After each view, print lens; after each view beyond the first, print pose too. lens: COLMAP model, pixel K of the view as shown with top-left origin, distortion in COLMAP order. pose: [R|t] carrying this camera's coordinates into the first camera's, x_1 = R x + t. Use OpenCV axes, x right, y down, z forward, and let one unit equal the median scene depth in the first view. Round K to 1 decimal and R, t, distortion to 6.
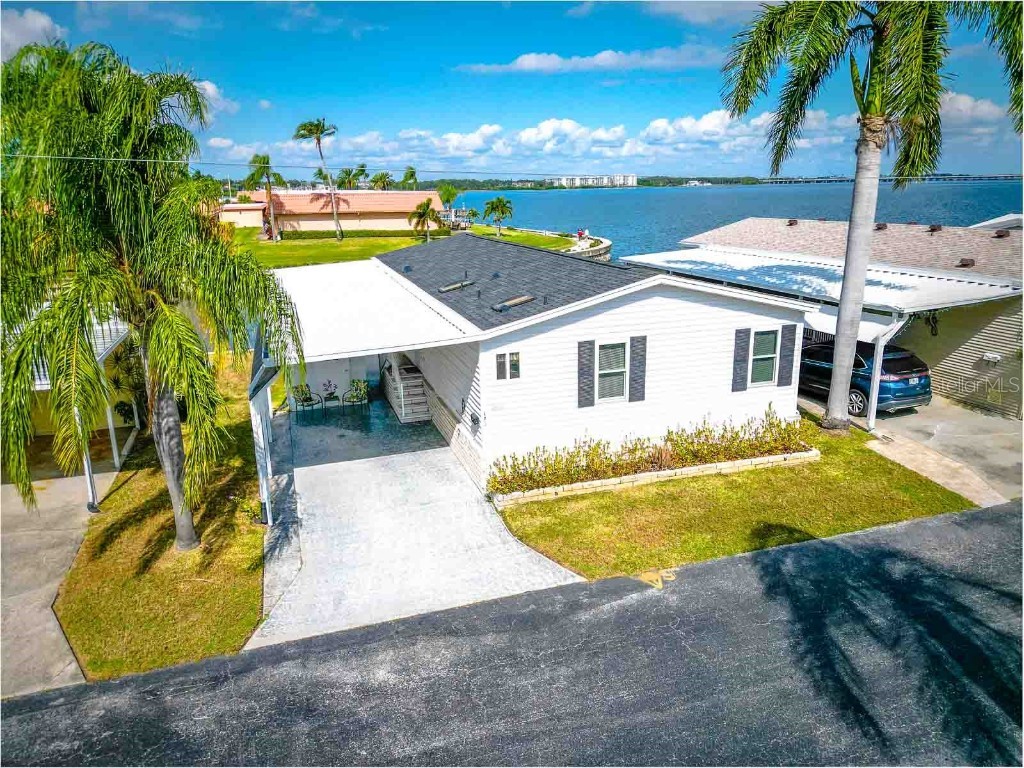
lens RADIAL K [[716.5, 0, 513.2], [0, 716.5, 386.8], [0, 0, 1]] dist [0.079234, -0.081619]
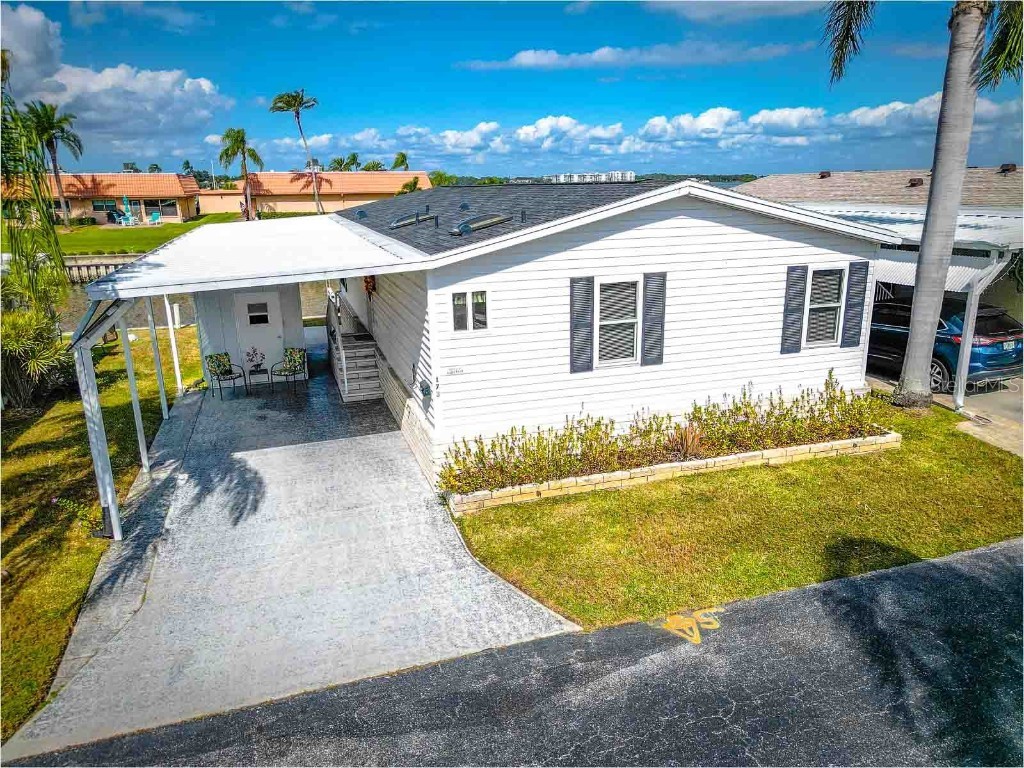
lens RADIAL K [[723.2, 0, 512.0], [0, 723.2, 384.0], [0, 0, 1]] dist [0.070412, -0.069395]
pose [[0.999998, -0.000158, 0.001867, 0.031559], [0.000159, 1.000000, -0.000217, 0.040966], [-0.001867, 0.000217, 0.999998, 0.282930]]
